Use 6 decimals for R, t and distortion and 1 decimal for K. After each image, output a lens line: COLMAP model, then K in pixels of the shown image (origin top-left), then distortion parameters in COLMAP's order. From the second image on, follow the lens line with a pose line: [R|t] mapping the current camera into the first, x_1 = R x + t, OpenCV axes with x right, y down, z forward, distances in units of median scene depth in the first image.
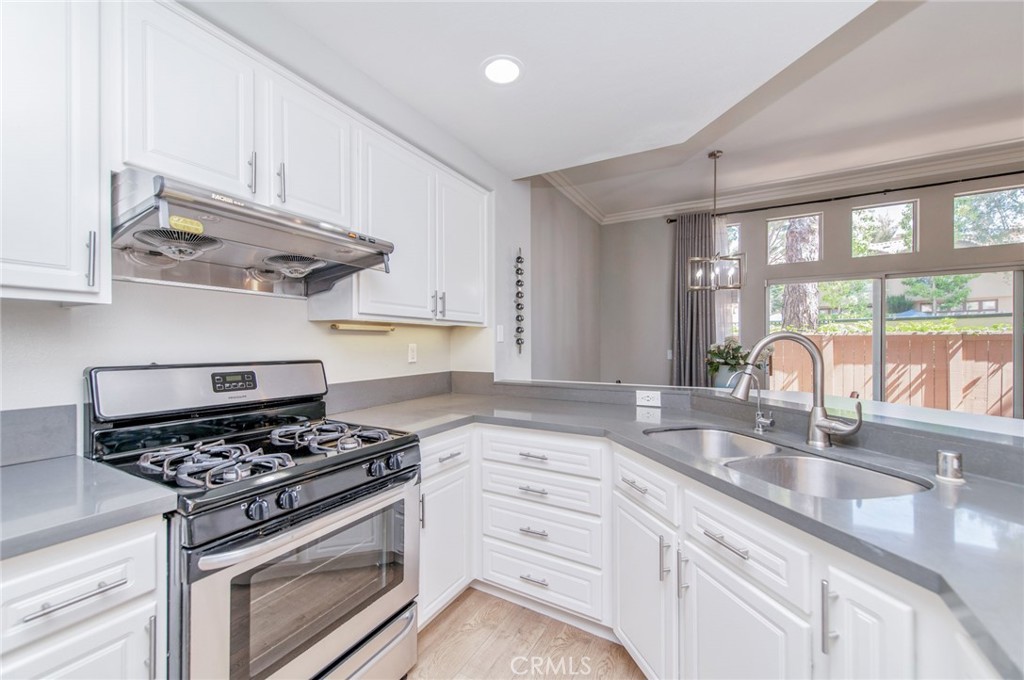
lens RADIAL K [[402.5, 0, 512.0], [0, 402.5, 340.0], [0, 0, 1]] dist [0.000412, -0.000314]
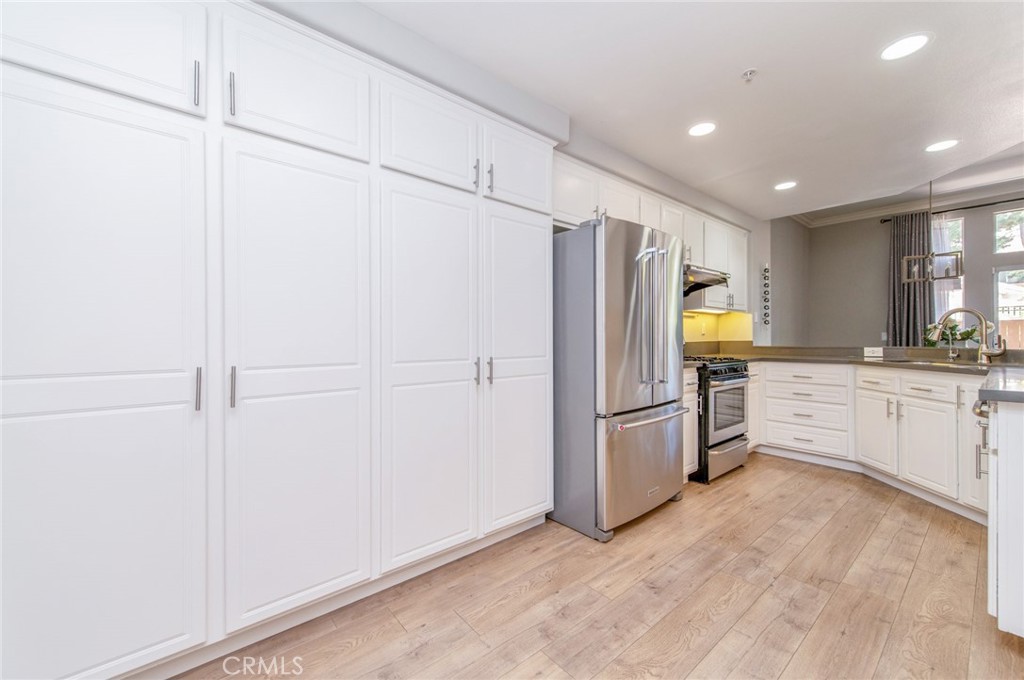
lens RADIAL K [[402.5, 0, 512.0], [0, 402.5, 340.0], [0, 0, 1]] dist [0.000412, -0.000314]
pose [[0.935399, -0.003970, -0.353573, -0.359884], [0.007722, 0.999928, 0.009203, 0.051109], [0.353510, -0.011339, 0.935362, -0.832687]]
